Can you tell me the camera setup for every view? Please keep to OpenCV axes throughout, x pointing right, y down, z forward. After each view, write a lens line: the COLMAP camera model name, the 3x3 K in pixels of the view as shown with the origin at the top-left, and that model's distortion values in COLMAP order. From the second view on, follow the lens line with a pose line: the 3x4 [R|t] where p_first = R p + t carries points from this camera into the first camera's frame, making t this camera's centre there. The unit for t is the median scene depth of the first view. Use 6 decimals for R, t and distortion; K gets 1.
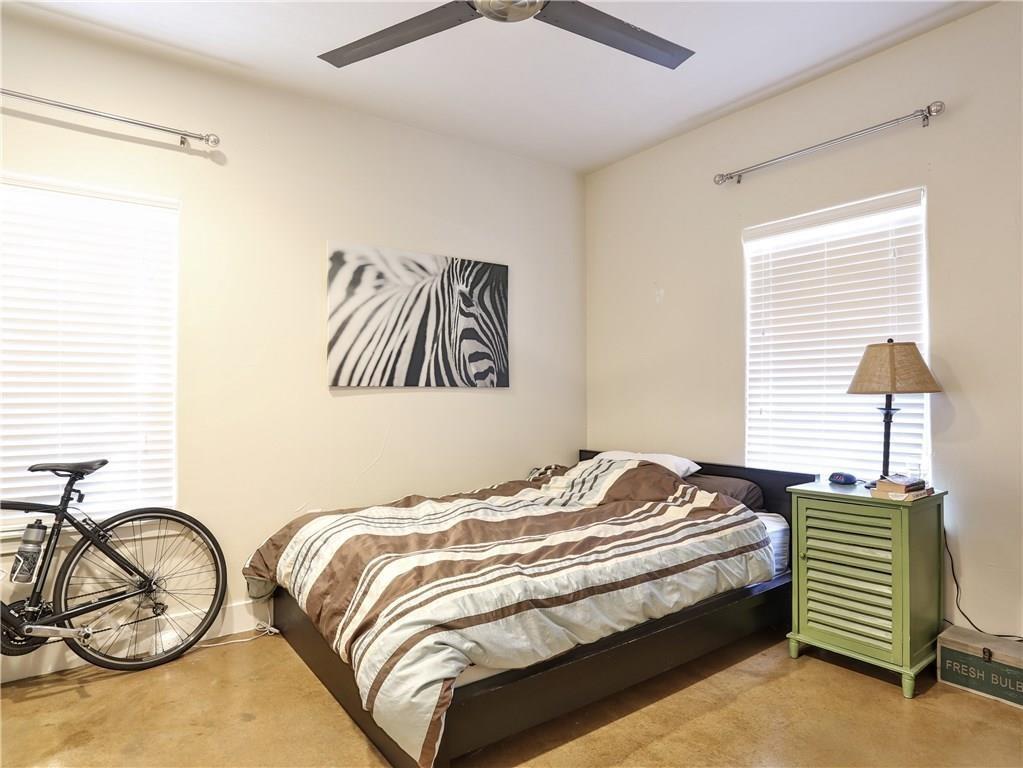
lens RADIAL K [[598.3, 0, 514.4], [0, 598.3, 389.7], [0, 0, 1]] dist [-0.091025, 0.049617]
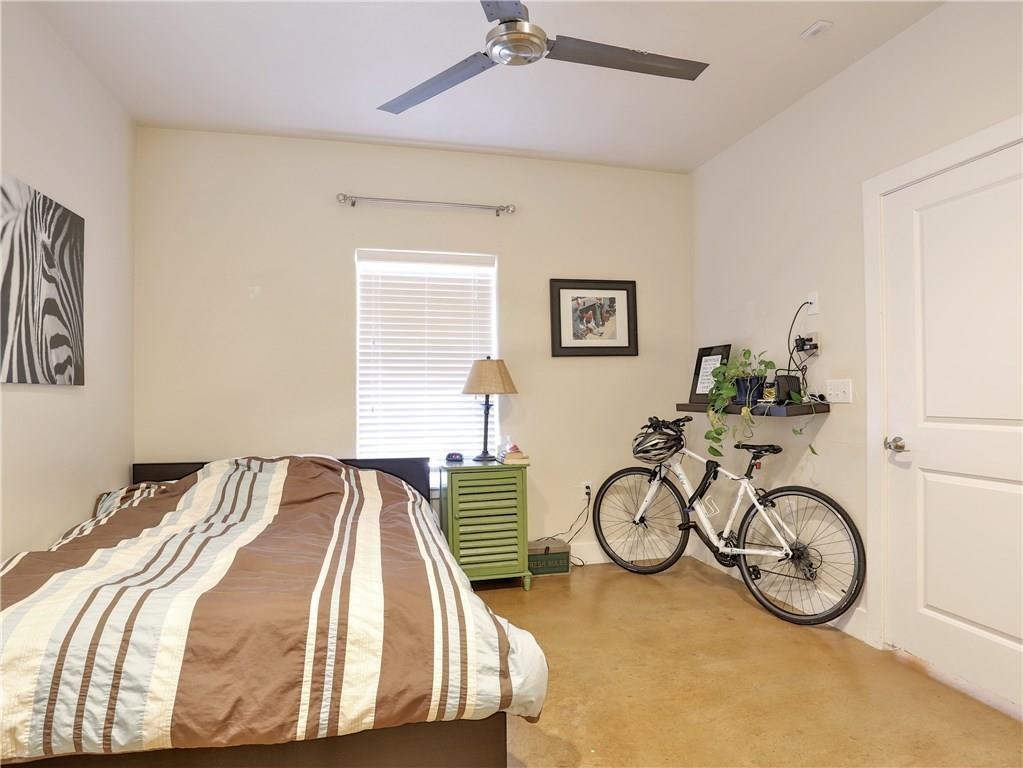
lens RADIAL K [[598.3, 0, 514.4], [0, 598.3, 389.7], [0, 0, 1]] dist [-0.091025, 0.049617]
pose [[0.376443, 0.007997, 0.926405, -0.499570], [-0.003724, 0.999968, -0.007119, 0.004303], [-0.926432, -0.000770, 0.376460, 0.265815]]
